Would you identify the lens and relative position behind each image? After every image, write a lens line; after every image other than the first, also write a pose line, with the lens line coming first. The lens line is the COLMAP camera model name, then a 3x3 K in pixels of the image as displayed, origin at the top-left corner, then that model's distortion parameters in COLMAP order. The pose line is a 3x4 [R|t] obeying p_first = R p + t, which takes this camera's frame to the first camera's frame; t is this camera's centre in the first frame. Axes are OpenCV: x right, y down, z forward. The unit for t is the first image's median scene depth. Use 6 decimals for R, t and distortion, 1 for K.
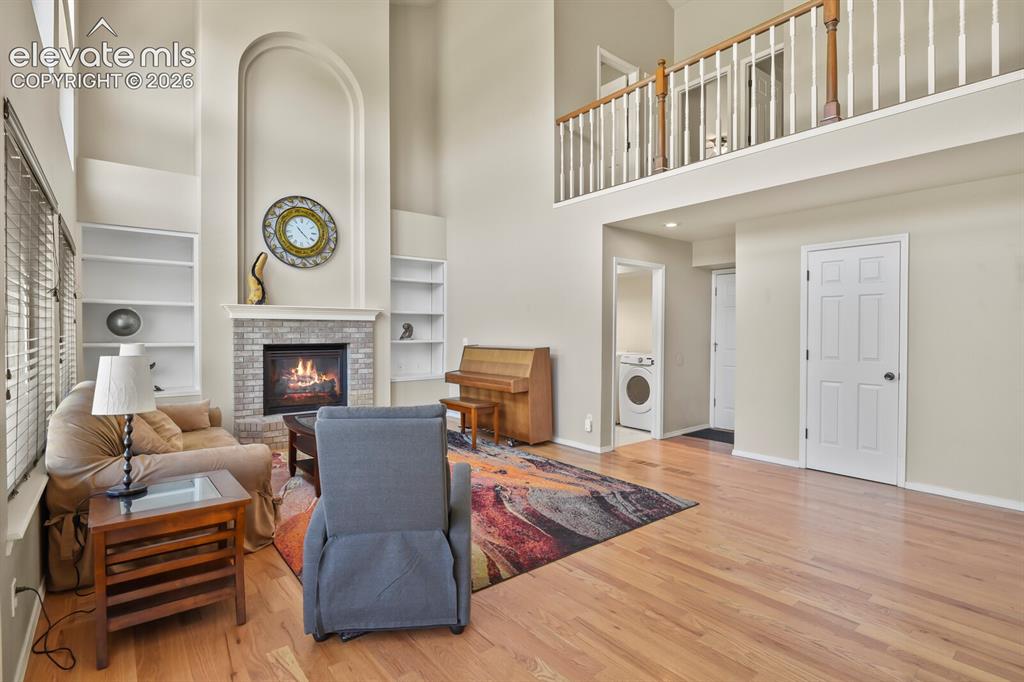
lens RADIAL K [[498.6, 0, 517.2], [0, 498.6, 338.7], [0, 0, 1]] dist [-0.008761, -0.003744]
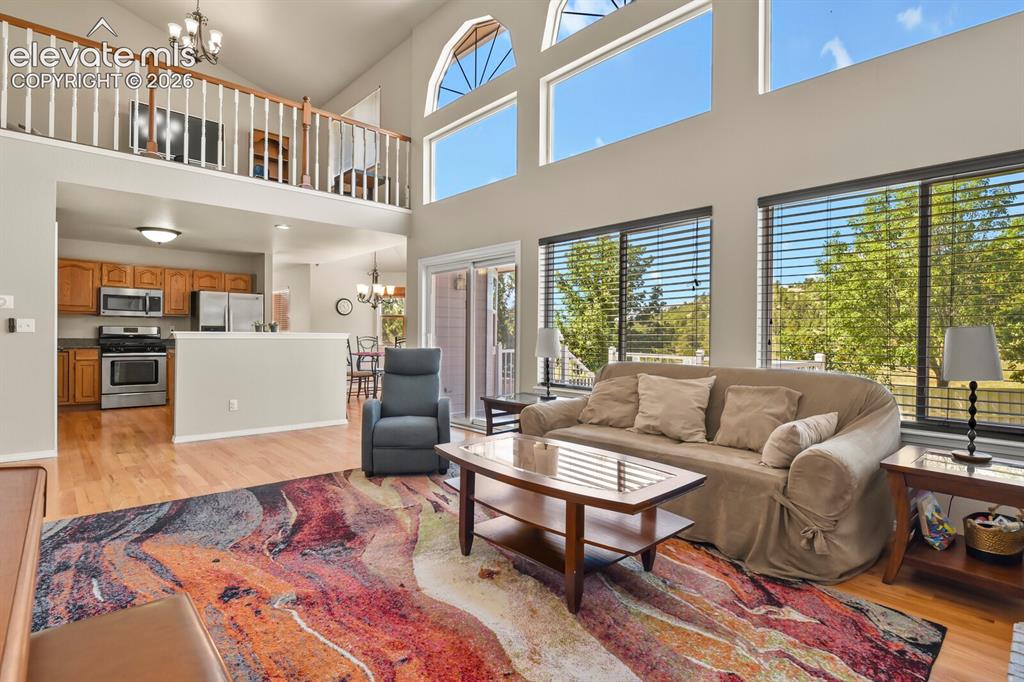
lens RADIAL K [[498.6, 0, 511.1], [0, 498.6, 340.5], [0, 0, 1]] dist [-0.008761, -0.003744]
pose [[-0.998221, -0.012818, -0.058233, -0.212434], [-0.014127, 0.999655, 0.022127, 0.013955], [0.057929, 0.022910, -0.998058, 1.195607]]
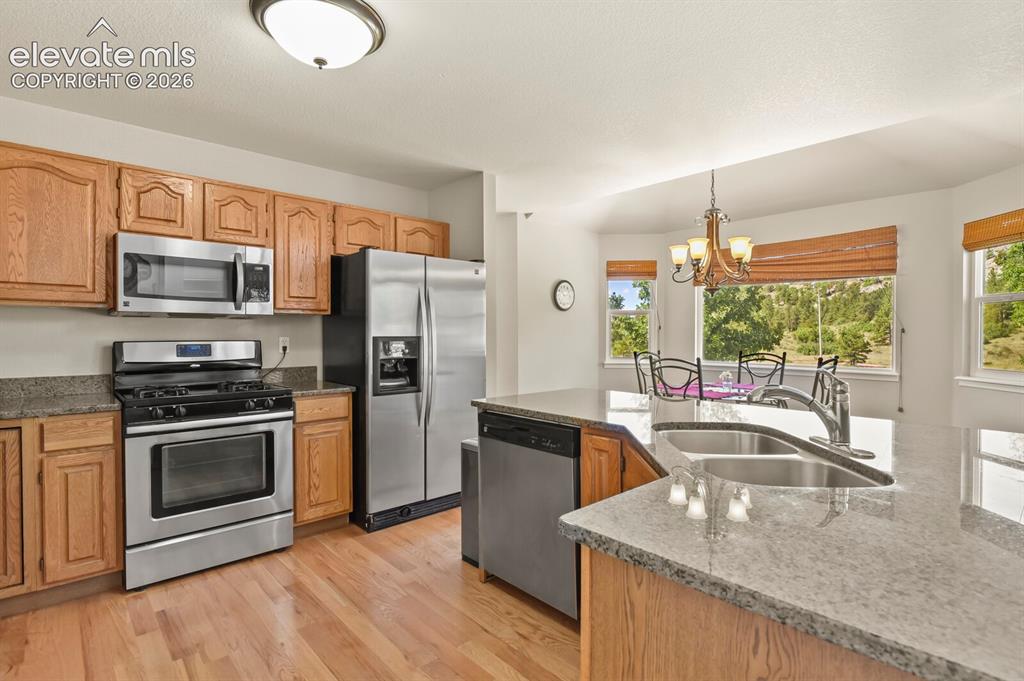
lens RADIAL K [[498.6, 0, 522.2], [0, 498.6, 339.1], [0, 0, 1]] dist [-0.008761, -0.003744]
pose [[-0.997497, 0.000241, -0.070705, 0.443829], [-0.001182, 0.999798, 0.020082, 0.006947], [0.070696, 0.020116, -0.997295, 0.324281]]
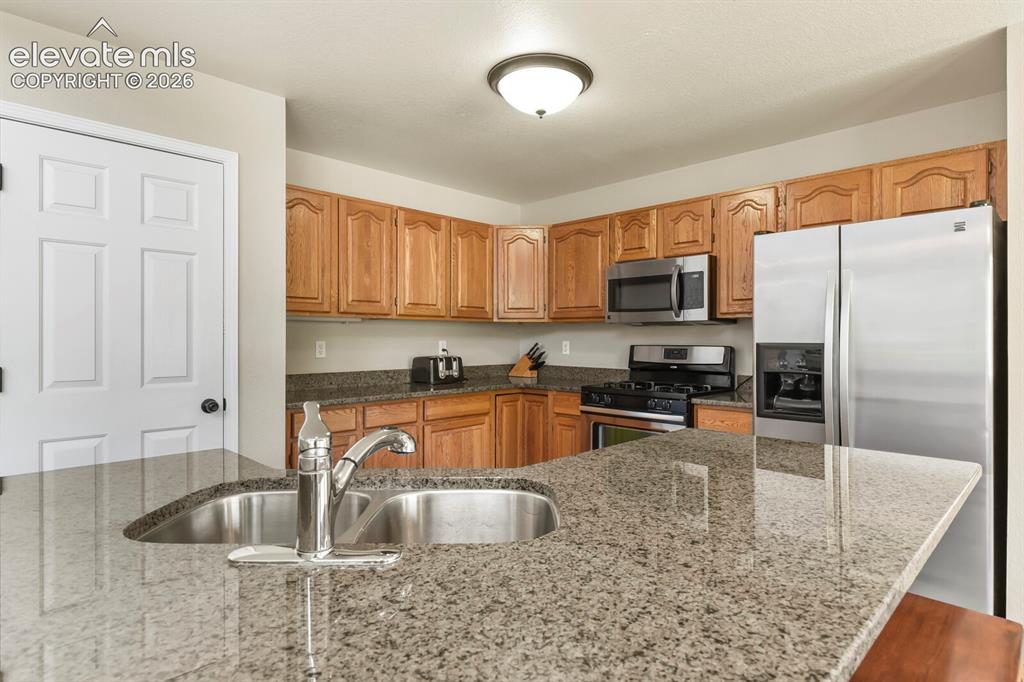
lens RADIAL K [[553.8, 0, 520.4], [0, 553.8, 338.0], [0, 0, 1]] dist [0.005989, -0.002085]
pose [[-0.109937, 0.000274, 0.993939, 0.096208], [0.010874, 0.999940, 0.000928, 0.008173], [-0.993879, 0.010910, -0.109933, 0.028025]]
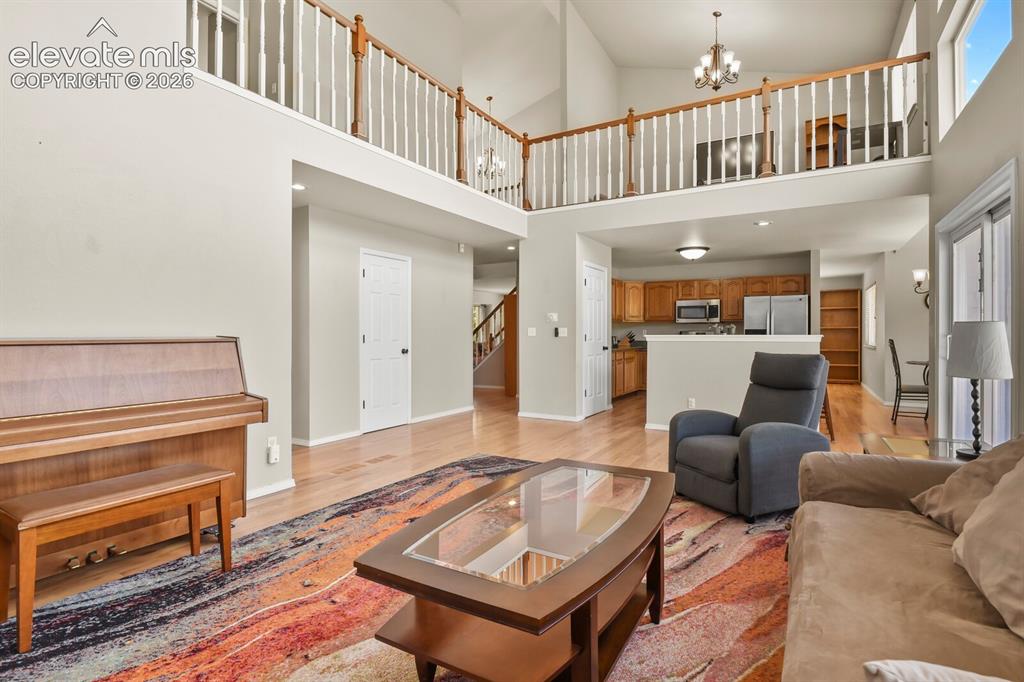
lens RADIAL K [[498.6, 0, 529.0], [0, 498.6, 338.1], [0, 0, 1]] dist [-0.008761, -0.003744]
pose [[-0.364984, -0.008764, 0.930973, -0.566749], [0.008701, 0.999880, 0.012824, 0.016050], [-0.930973, 0.012781, -0.364864, 0.892535]]
